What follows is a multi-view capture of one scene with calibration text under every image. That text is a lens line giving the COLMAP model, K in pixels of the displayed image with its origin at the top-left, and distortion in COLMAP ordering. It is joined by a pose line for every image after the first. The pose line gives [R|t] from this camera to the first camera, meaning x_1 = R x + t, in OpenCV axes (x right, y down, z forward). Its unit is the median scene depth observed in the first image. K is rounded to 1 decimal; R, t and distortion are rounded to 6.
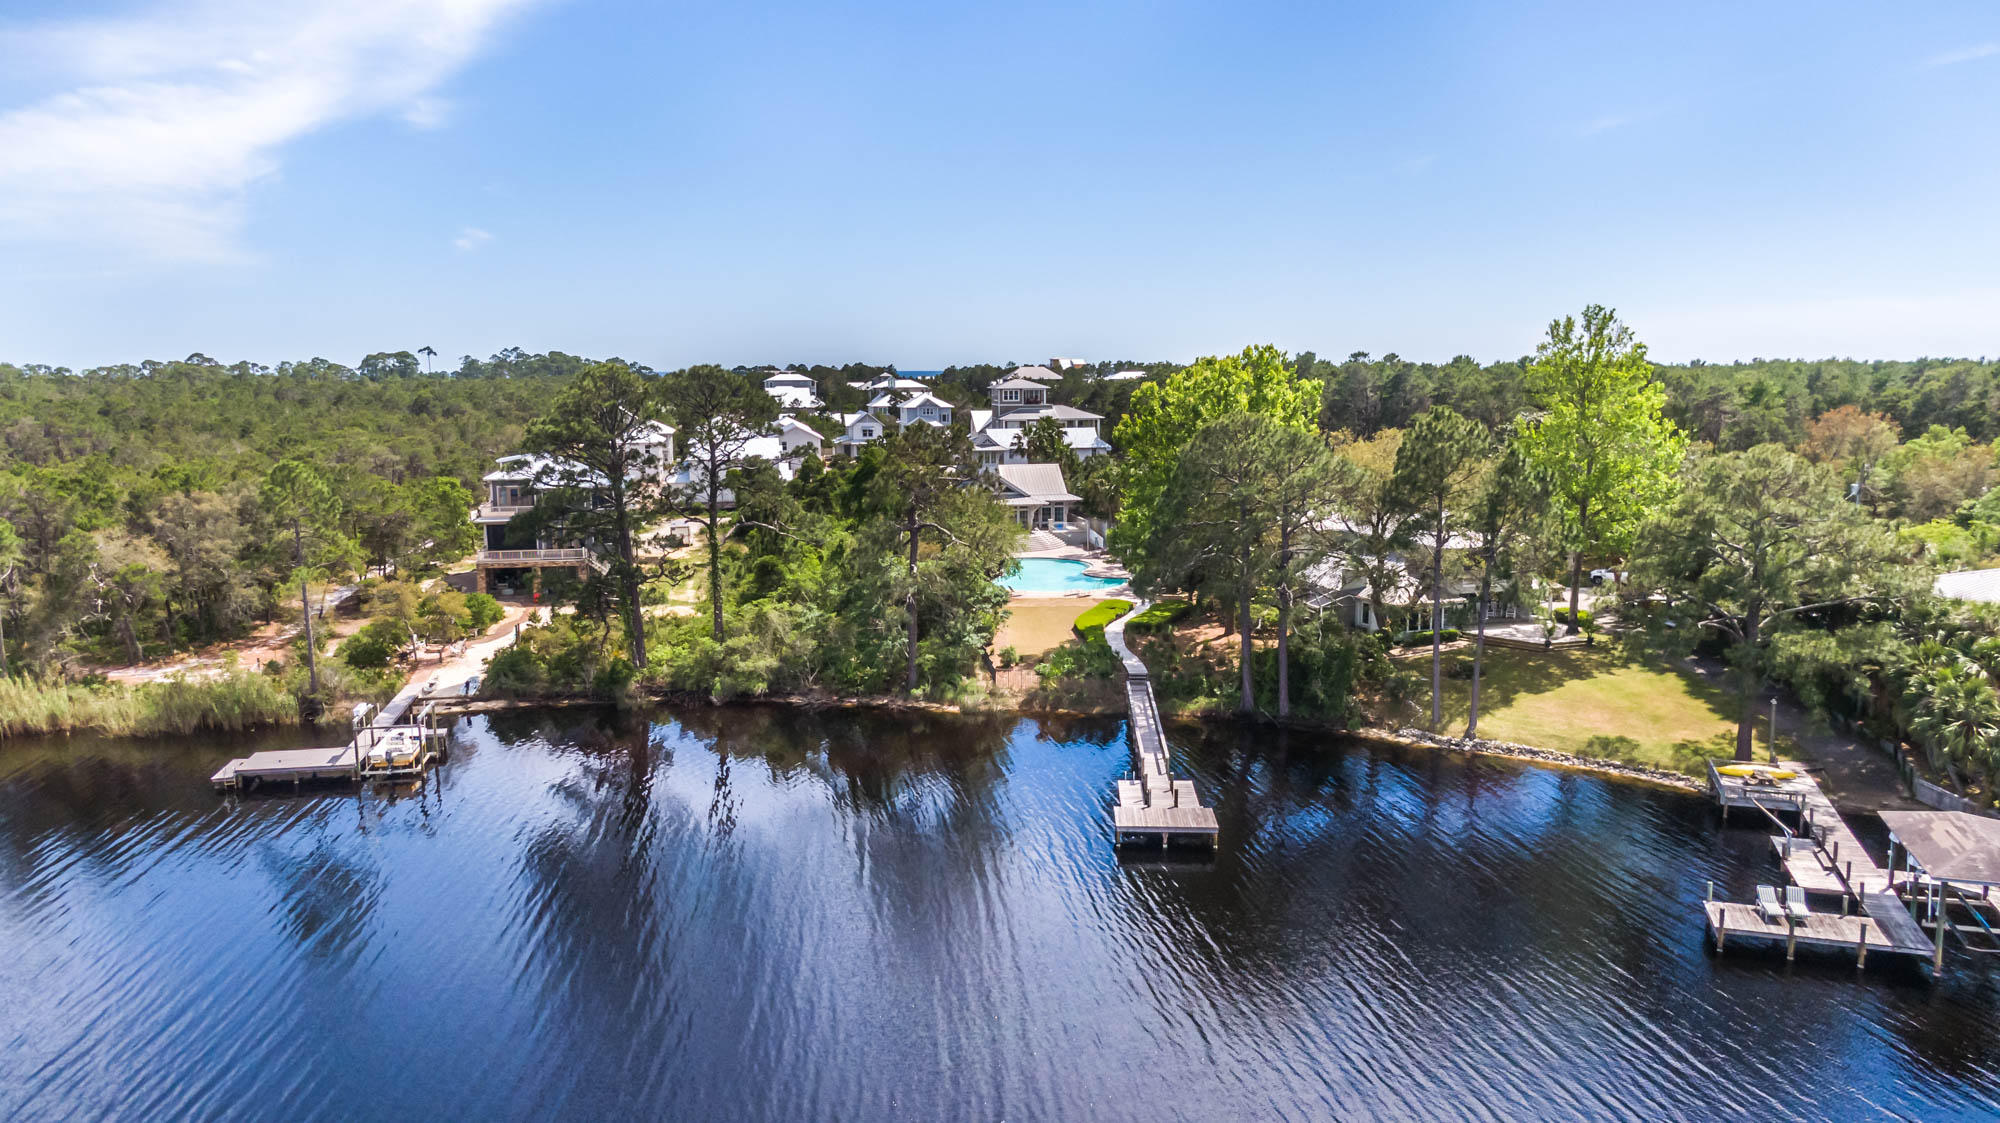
lens RADIAL K [[1433.3, 0, 1005.1], [0, 1433.3, 555.9], [0, 0, 1]] dist [0.032205, -0.057605]
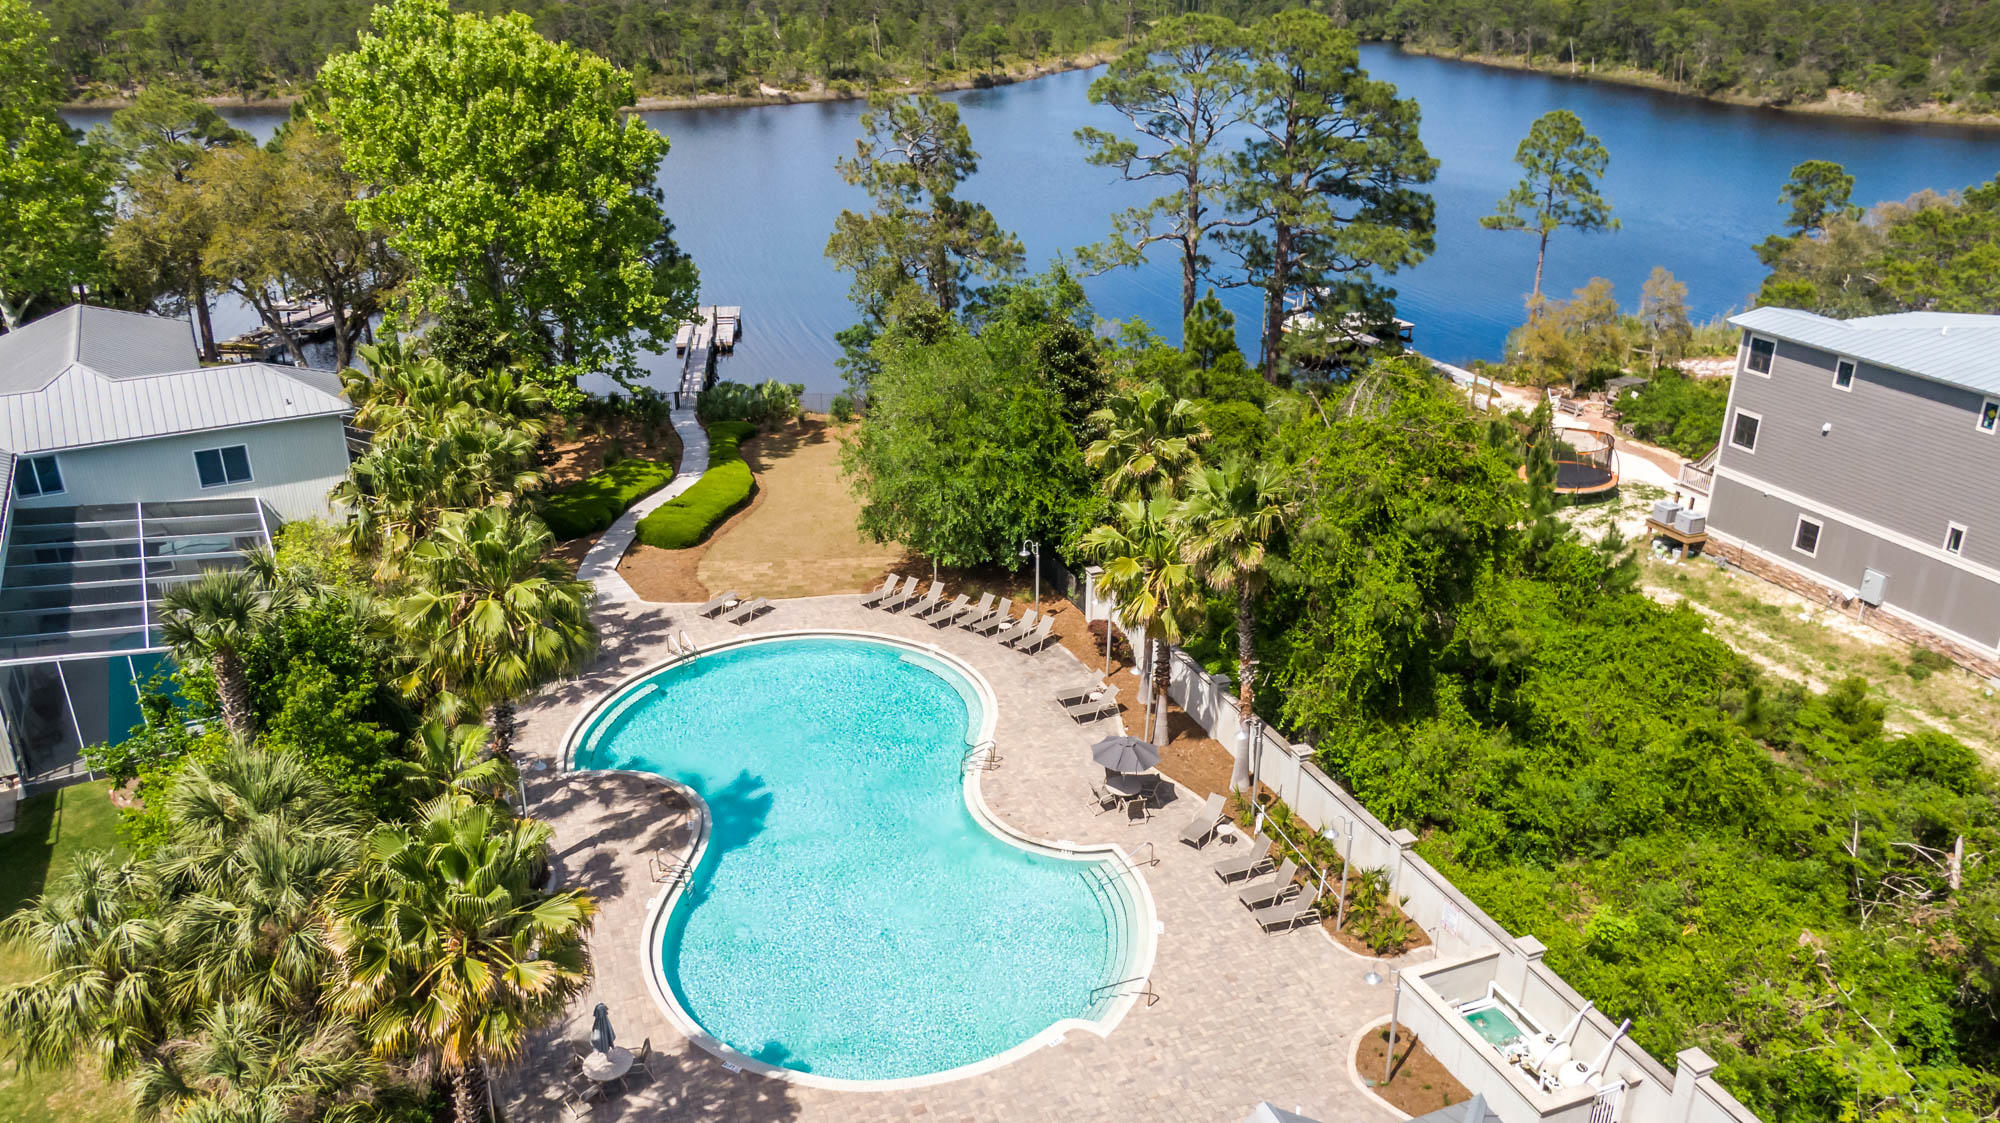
lens RADIAL K [[1433.3, 0, 1008.9], [0, 1433.3, 573.4], [0, 0, 1]] dist [0.032205, -0.057605]
pose [[-0.982073, 0.088876, -0.166236, 0.054559], [-0.007893, 0.861713, 0.507334, -0.267432], [0.188337, 0.499551, -0.845564, 1.810613]]
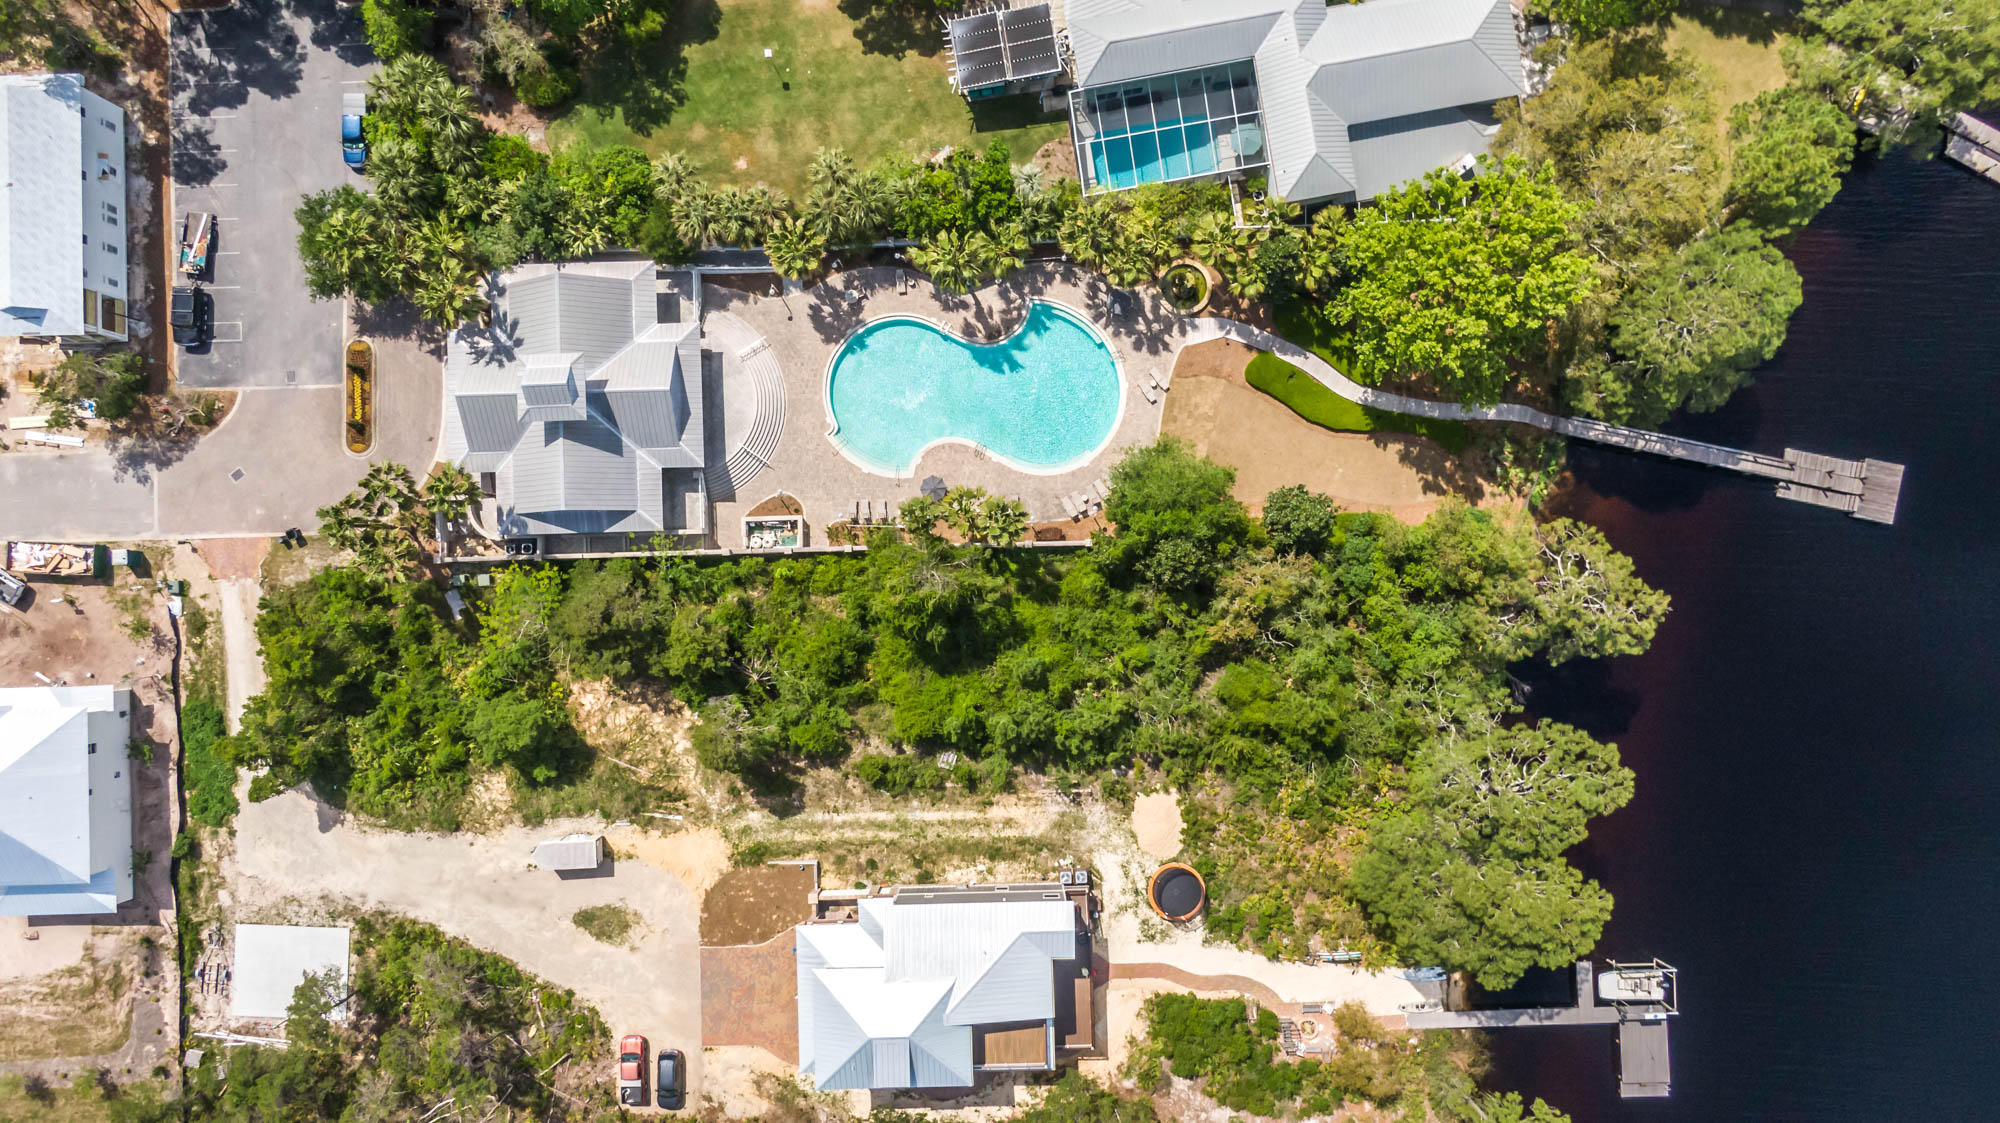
lens RADIAL K [[1433.3, 0, 997.3], [0, 1433.3, 561.2], [0, 0, 1]] dist [0.032205, -0.057605]
pose [[0.160461, -0.986539, 0.031507, -0.134834], [0.129213, 0.052641, 0.990219, -1.154355], [-0.978548, -0.154820, 0.135921, 1.258170]]
